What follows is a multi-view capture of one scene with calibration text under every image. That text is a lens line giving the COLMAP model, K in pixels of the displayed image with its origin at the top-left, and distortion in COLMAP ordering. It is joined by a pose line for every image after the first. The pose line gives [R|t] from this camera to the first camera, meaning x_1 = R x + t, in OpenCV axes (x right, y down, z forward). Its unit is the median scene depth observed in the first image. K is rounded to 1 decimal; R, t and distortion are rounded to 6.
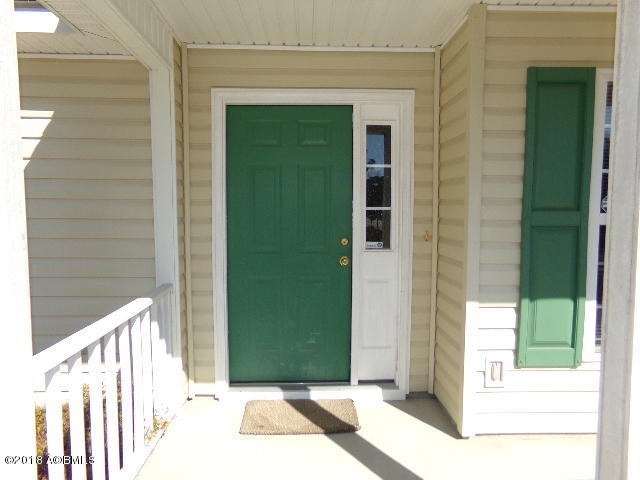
lens RADIAL K [[451.9, 0, 318.6], [0, 451.9, 244.9], [0, 0, 1]] dist [0.004234, 0.004287]
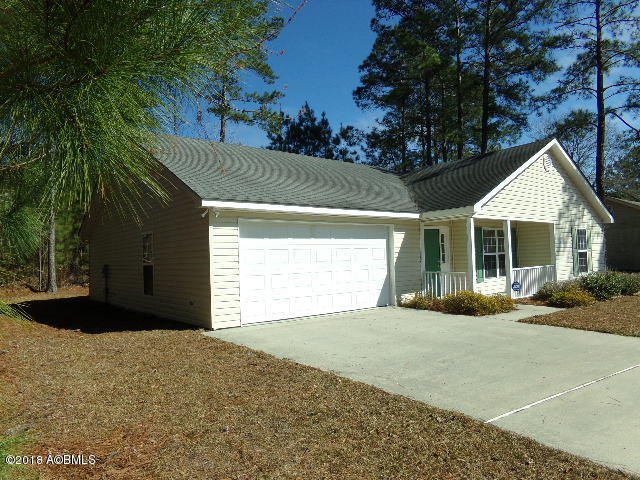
lens RADIAL K [[445.3, 0, 320.0], [0, 445.3, 240.0], [0, 0, 1]] dist [-0.121602, 0.149424]
pose [[0.796055, 0.000359, 0.605224, -3.541950], [0.075580, 0.992113, -0.100000, 0.128894], [-0.600486, 0.125348, 0.789749, -1.711497]]
